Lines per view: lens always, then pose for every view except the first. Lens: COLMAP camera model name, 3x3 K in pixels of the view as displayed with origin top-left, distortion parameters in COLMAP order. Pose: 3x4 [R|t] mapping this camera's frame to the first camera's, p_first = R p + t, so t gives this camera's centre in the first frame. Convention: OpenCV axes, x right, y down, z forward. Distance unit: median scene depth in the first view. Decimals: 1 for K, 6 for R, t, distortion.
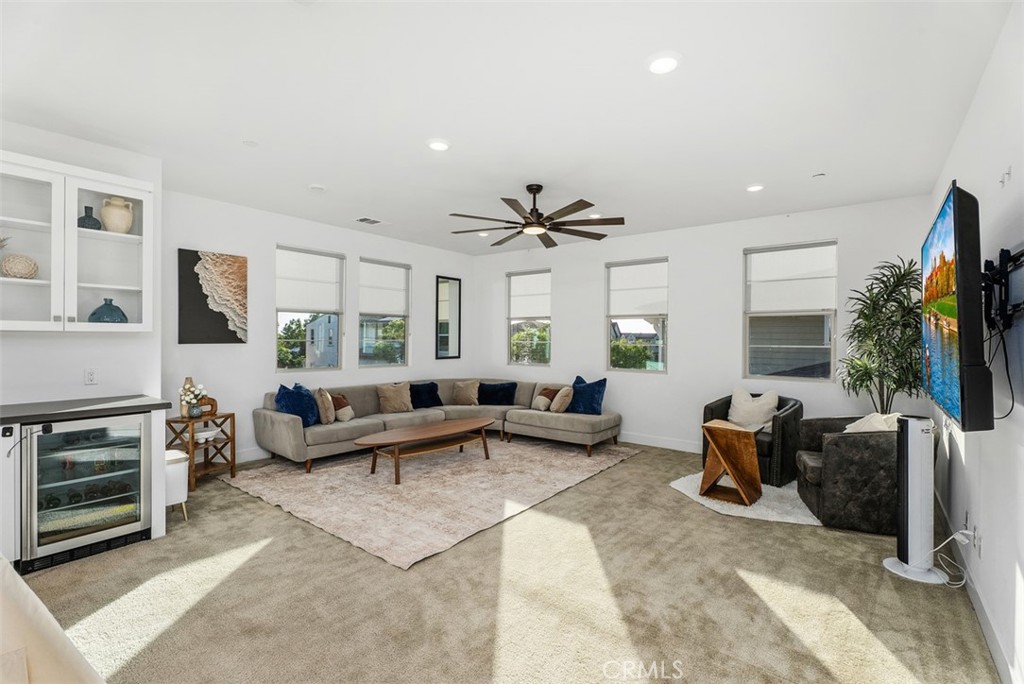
lens RADIAL K [[463.7, 0, 511.6], [0, 463.7, 337.7], [0, 0, 1]] dist [-0.000322, 0.000104]
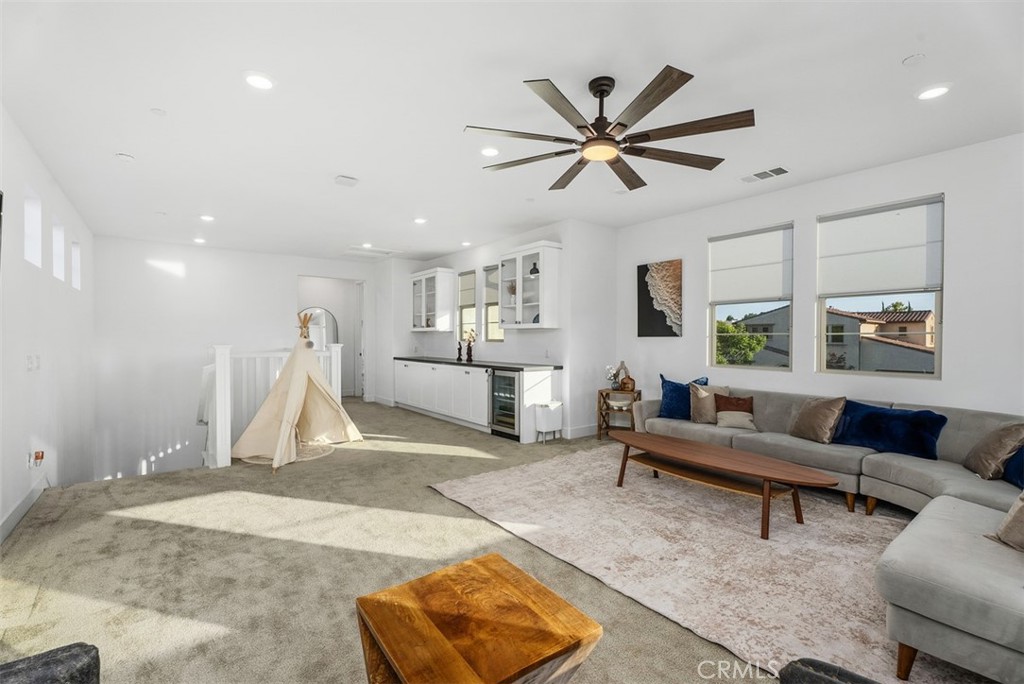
lens RADIAL K [[463.7, 0, 511.7], [0, 463.7, 344.0], [0, 0, 1]] dist [-0.000322, 0.000104]
pose [[-0.261649, -0.003052, -0.965158, 0.631082], [-0.010069, 0.999949, -0.000433, 0.035319], [0.965111, 0.009605, -0.261666, 0.946308]]
